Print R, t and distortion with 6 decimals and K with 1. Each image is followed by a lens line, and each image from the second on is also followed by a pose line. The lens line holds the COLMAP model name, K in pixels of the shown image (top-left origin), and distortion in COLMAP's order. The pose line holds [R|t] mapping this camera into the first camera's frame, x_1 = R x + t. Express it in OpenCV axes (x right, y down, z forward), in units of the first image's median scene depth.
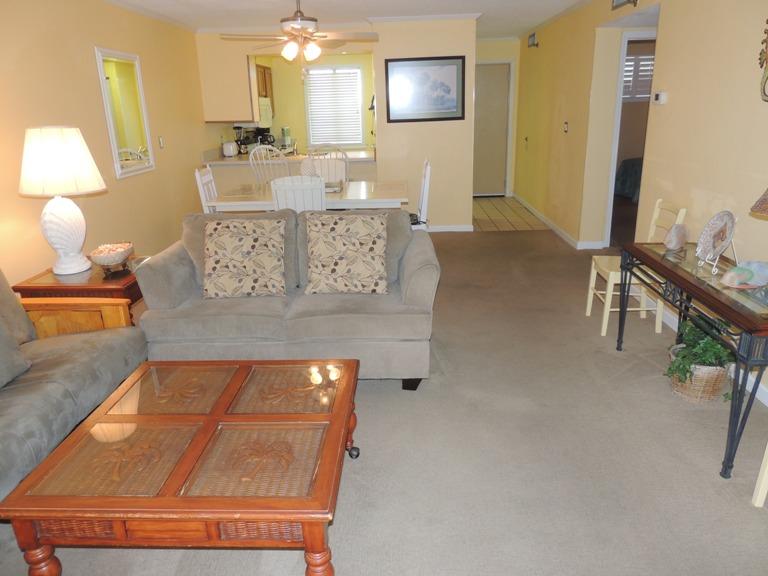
lens RADIAL K [[558.8, 0, 384.0], [0, 558.8, 288.0], [0, 0, 1]] dist [-0.009070, -0.005689]
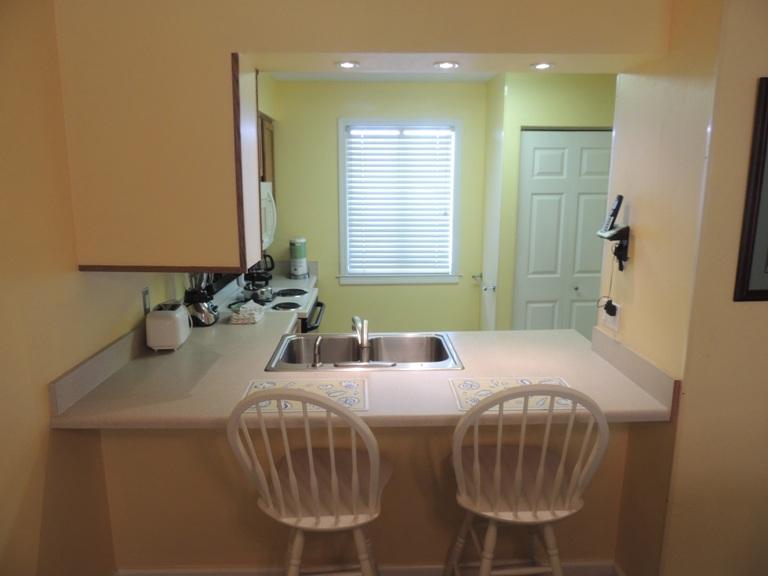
lens RADIAL K [[558.8, 0, 384.0], [0, 558.8, 288.0], [0, 0, 1]] dist [-0.009070, -0.005689]
pose [[0.997880, 0.016980, 0.062822, -0.134209], [-0.009055, 0.992198, -0.124341, -0.190099], [-0.064443, 0.123509, 0.990249, 0.529323]]
